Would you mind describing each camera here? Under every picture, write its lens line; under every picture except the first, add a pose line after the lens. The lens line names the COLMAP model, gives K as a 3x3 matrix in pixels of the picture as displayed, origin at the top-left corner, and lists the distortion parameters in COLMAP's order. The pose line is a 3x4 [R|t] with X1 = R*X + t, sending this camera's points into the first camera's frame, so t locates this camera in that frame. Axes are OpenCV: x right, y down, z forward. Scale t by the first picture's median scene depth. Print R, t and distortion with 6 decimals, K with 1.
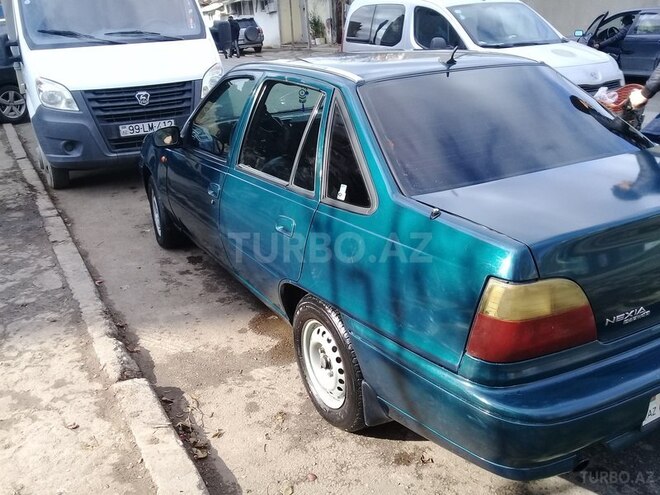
lens RADIAL K [[609.3, 0, 327.9], [0, 609.3, 250.1], [0, 0, 1]] dist [0.016431, 0.000000]
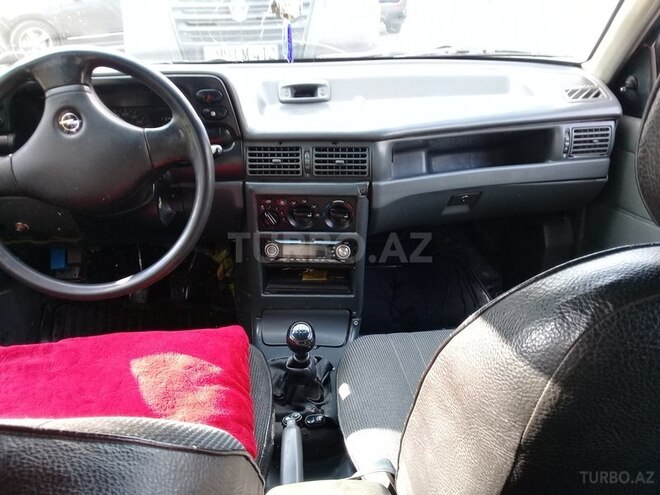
lens RADIAL K [[609.3, 0, 329.0], [0, 609.3, 241.6], [0, 0, 1]] dist [0.016431, 0.000000]
pose [[0.901060, 0.194941, -0.387412, 0.129330], [-0.171908, 0.980654, 0.093621, -0.065536], [0.398168, -0.017759, 0.917141, 0.368829]]
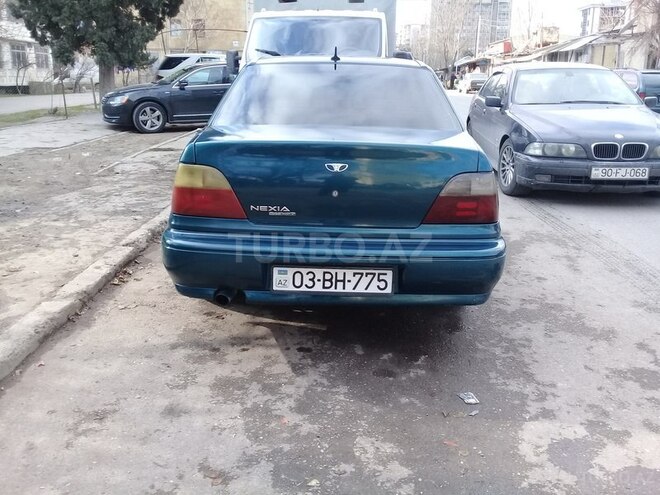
lens RADIAL K [[609.3, 0, 328.4], [0, 609.3, 246.0], [0, 0, 1]] dist [0.016431, 0.000000]
pose [[0.864970, 0.194113, -0.462759, 0.387691], [-0.229575, 0.973066, -0.020940, 0.056948], [0.446231, 0.124350, 0.886237, -0.072715]]
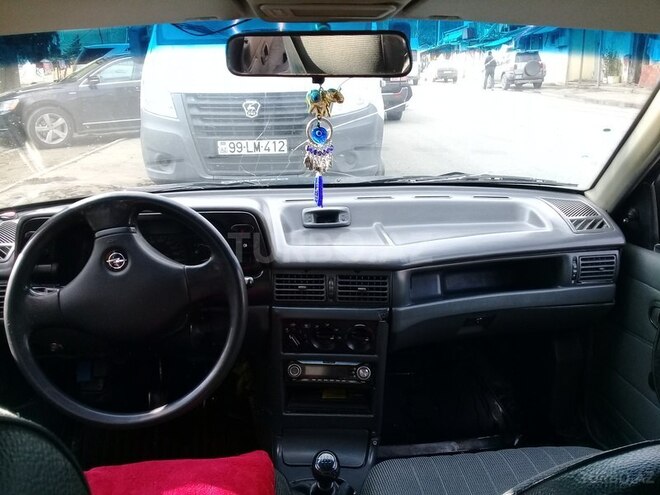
lens RADIAL K [[609.3, 0, 331.8], [0, 609.3, 244.9], [0, 0, 1]] dist [0.016431, 0.000000]
pose [[0.900399, 0.157948, -0.405381, 0.124176], [-0.182983, 0.982836, -0.023487, -0.080644], [0.394714, 0.095325, 0.913846, 0.355668]]
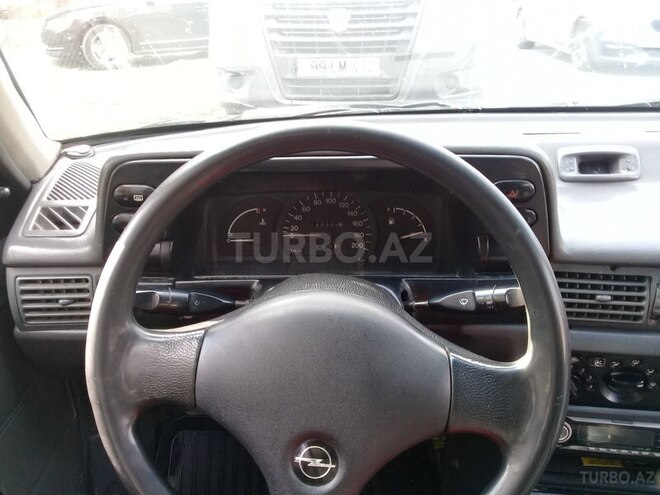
lens RADIAL K [[609.3, 0, 330.0], [0, 609.3, 242.5], [0, 0, 1]] dist [0.016431, 0.000000]
pose [[0.860775, 0.230455, -0.453825, 0.040541], [-0.207984, 0.973045, 0.099632, -0.080244], [0.464552, 0.008628, 0.885504, 0.417226]]
